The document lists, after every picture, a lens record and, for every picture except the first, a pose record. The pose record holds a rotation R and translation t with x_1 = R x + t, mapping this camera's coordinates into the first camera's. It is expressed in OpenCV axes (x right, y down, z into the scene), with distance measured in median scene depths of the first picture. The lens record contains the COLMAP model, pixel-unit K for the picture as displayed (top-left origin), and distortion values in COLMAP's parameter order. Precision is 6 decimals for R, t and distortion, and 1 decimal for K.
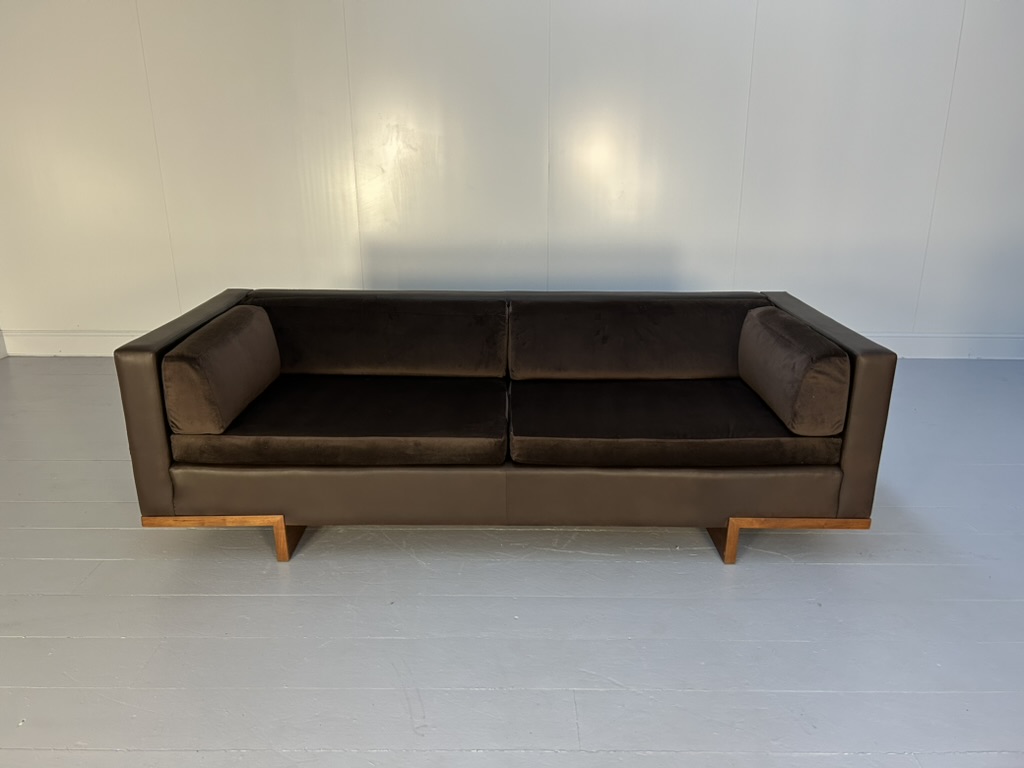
lens RADIAL K [[770.0, 0, 516.2], [0, 770.0, 390.1], [0, 0, 1]] dist [0.043323, -0.048548]
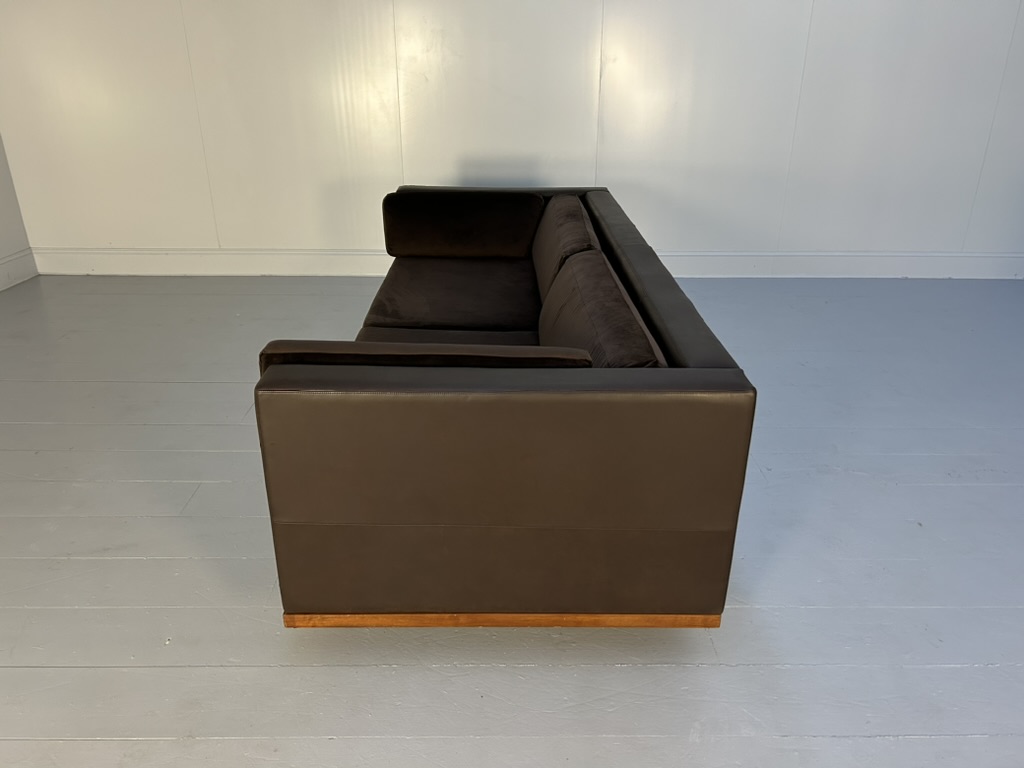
lens RADIAL K [[770.0, 0, 512.2], [0, 770.0, 391.3], [0, 0, 1]] dist [0.043323, -0.048548]
pose [[0.999875, -0.000577, 0.015805, -0.152942], [-0.001095, 0.994410, 0.105584, -0.003719], [-0.015778, -0.105588, 0.994285, 0.012434]]
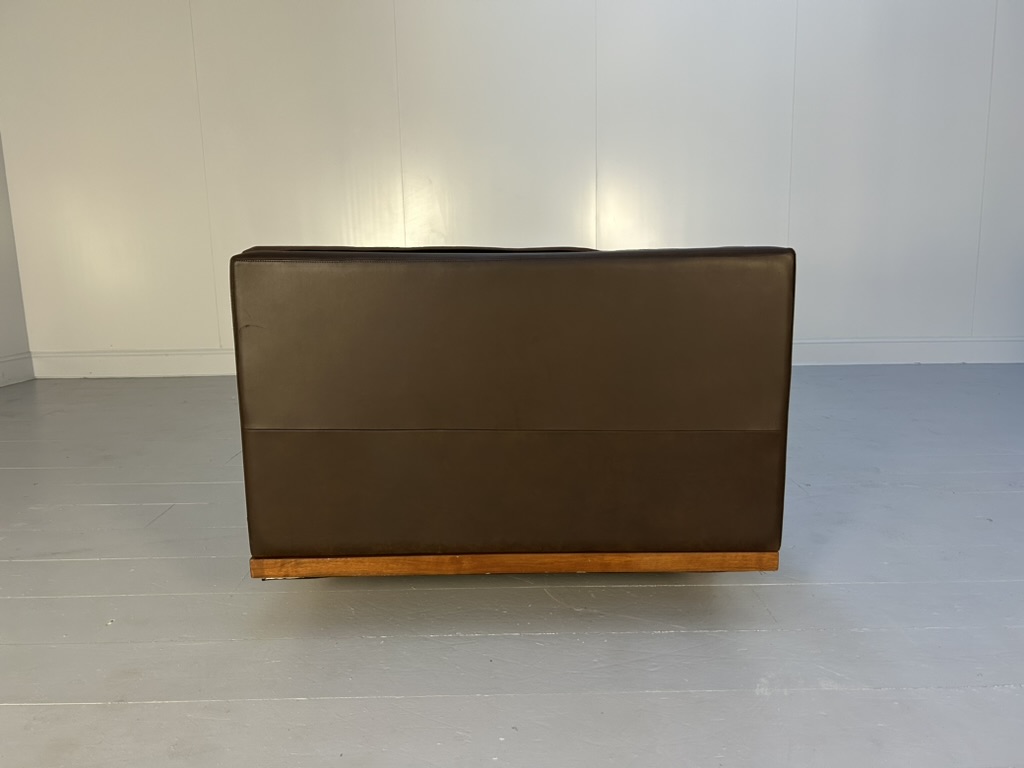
lens RADIAL K [[770.0, 0, 512.7], [0, 770.0, 388.0], [0, 0, 1]] dist [0.043323, -0.048548]
pose [[0.999742, -0.018747, 0.012786, -0.157253], [0.020370, 0.989716, -0.141585, 0.231269], [-0.010001, 0.141809, 0.989843, 0.096216]]
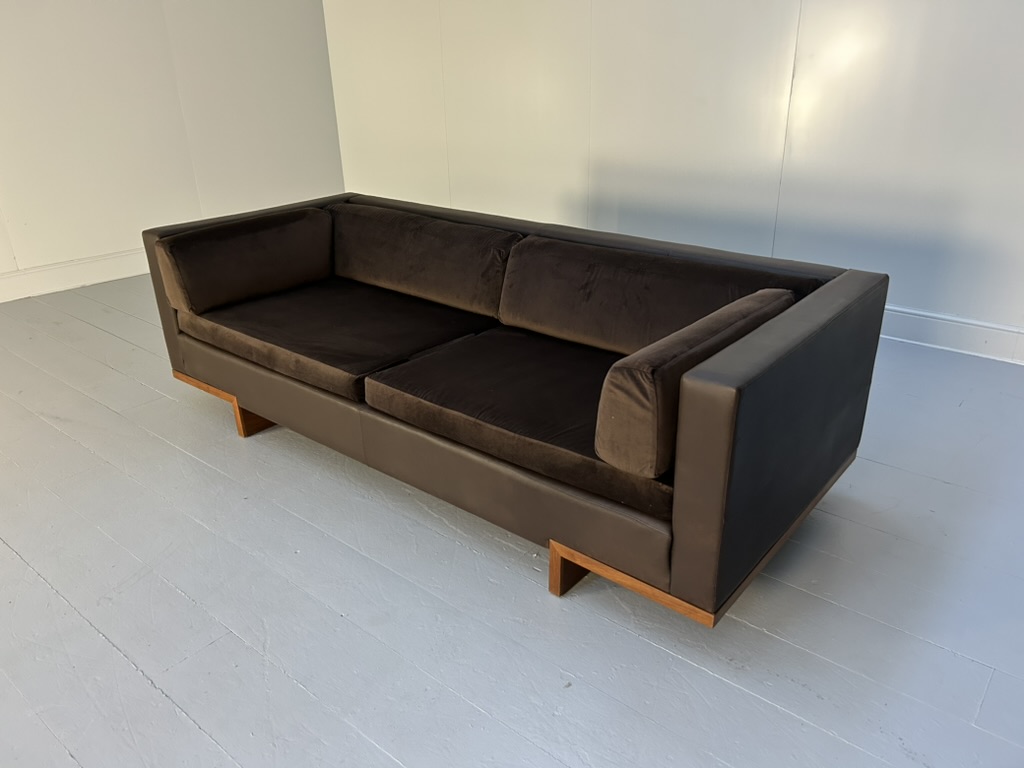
lens RADIAL K [[770.0, 0, 524.2], [0, 770.0, 386.7], [0, 0, 1]] dist [0.043323, -0.048548]
pose [[0.773664, 0.240904, -0.586011, 0.699233], [-0.177912, 0.970285, 0.163993, -0.116046], [0.608104, -0.022617, 0.793535, 0.363530]]
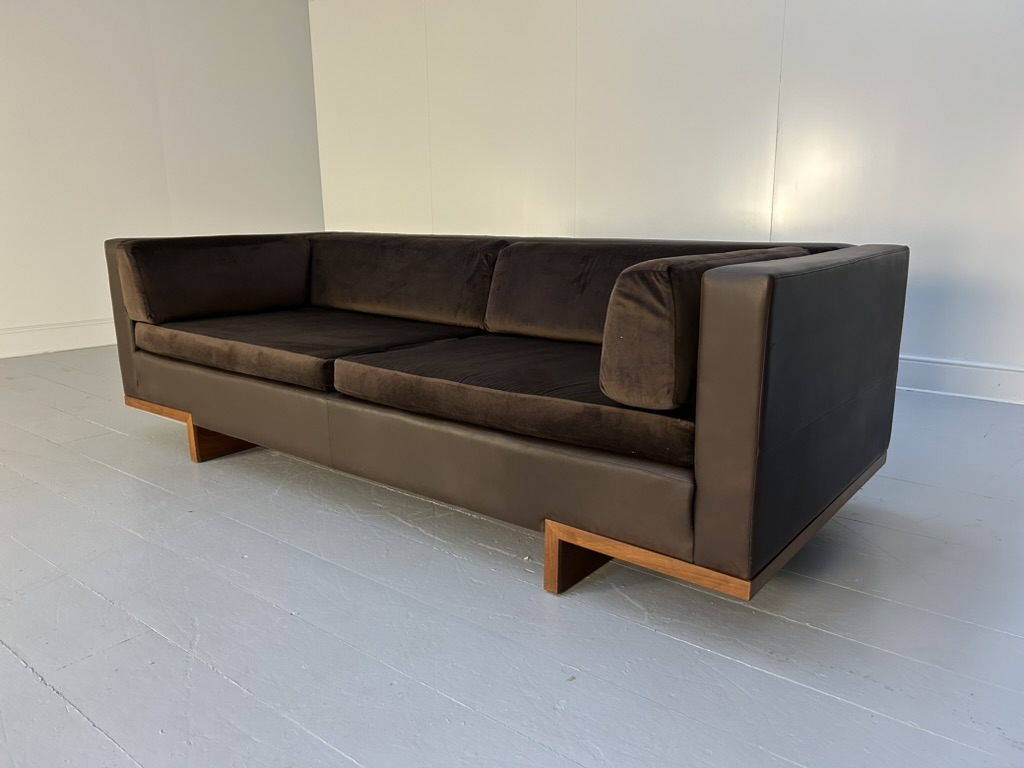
lens RADIAL K [[770.0, 0, 521.3], [0, 770.0, 385.3], [0, 0, 1]] dist [0.043323, -0.048548]
pose [[0.785458, 0.129610, -0.605191, 0.664489], [-0.182244, 0.982909, -0.026026, 0.073386], [0.591475, 0.130735, 0.795655, 0.448624]]
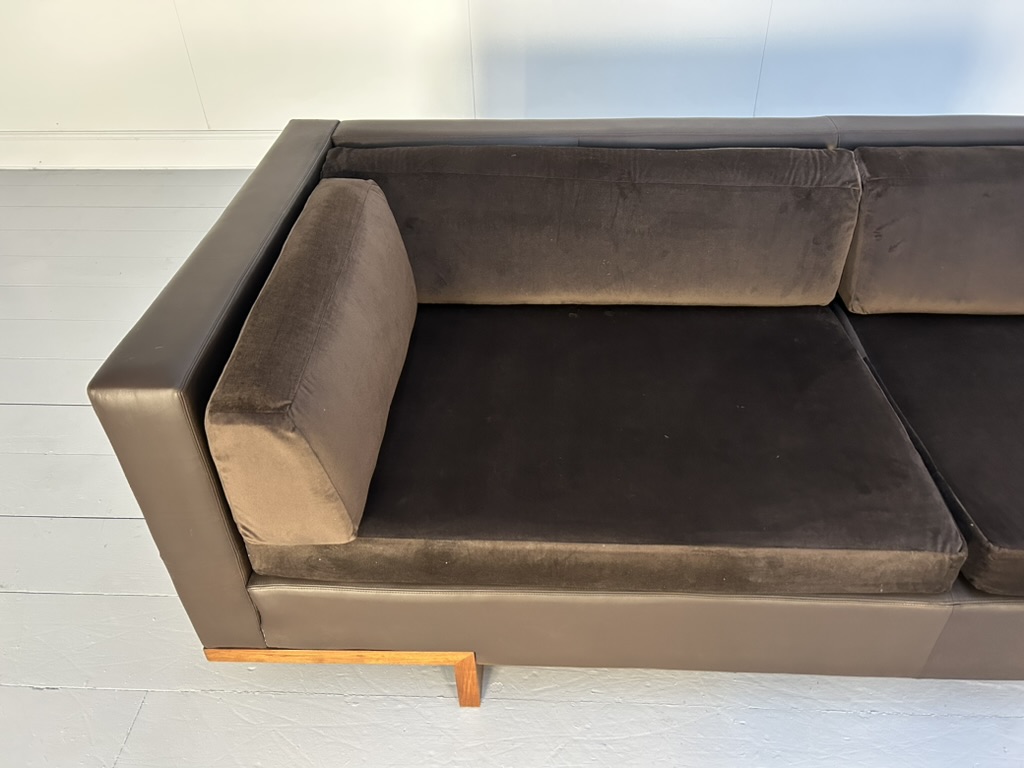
lens RADIAL K [[770.0, 0, 509.3], [0, 770.0, 392.2], [0, 0, 1]] dist [0.043323, -0.048548]
pose [[0.998704, 0.007854, -0.050290, -0.258168], [0.009666, 0.940780, 0.338879, -0.176722], [0.049974, -0.338926, 0.939485, 0.589419]]
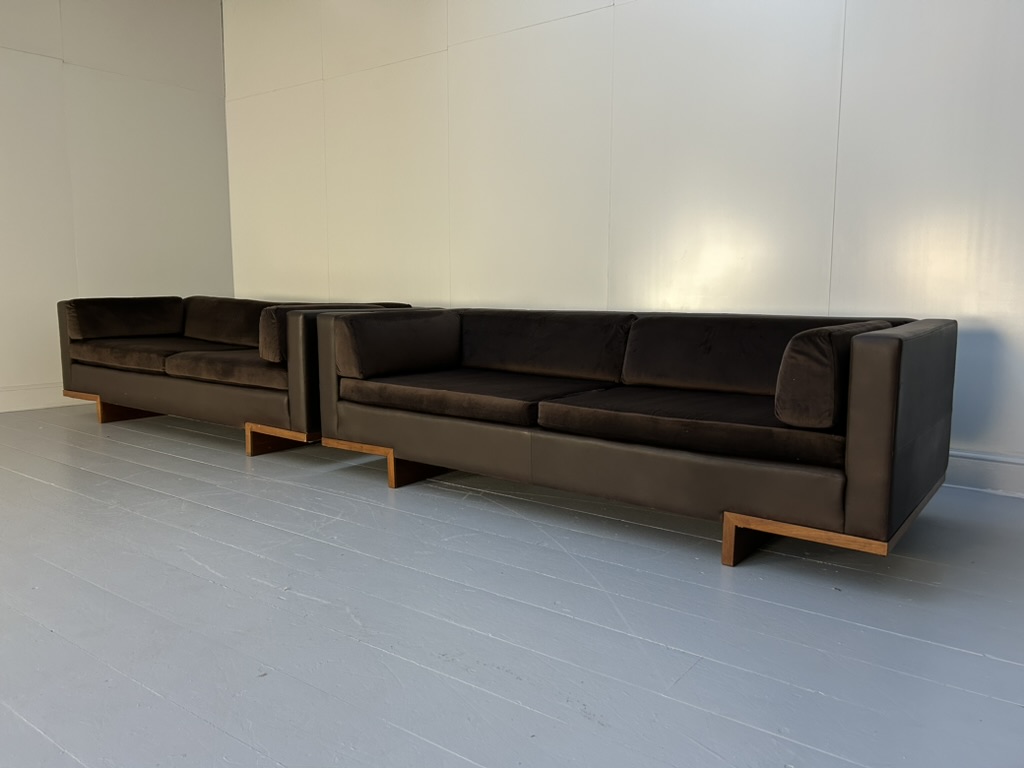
lens RADIAL K [[770.0, 0, 517.0], [0, 770.0, 379.6], [0, 0, 1]] dist [0.043323, -0.048548]
pose [[0.798117, 0.070917, -0.598314, 0.641971], [-0.180737, 0.975495, -0.125471, 0.176284], [0.574754, 0.208278, 0.791377, 0.074300]]
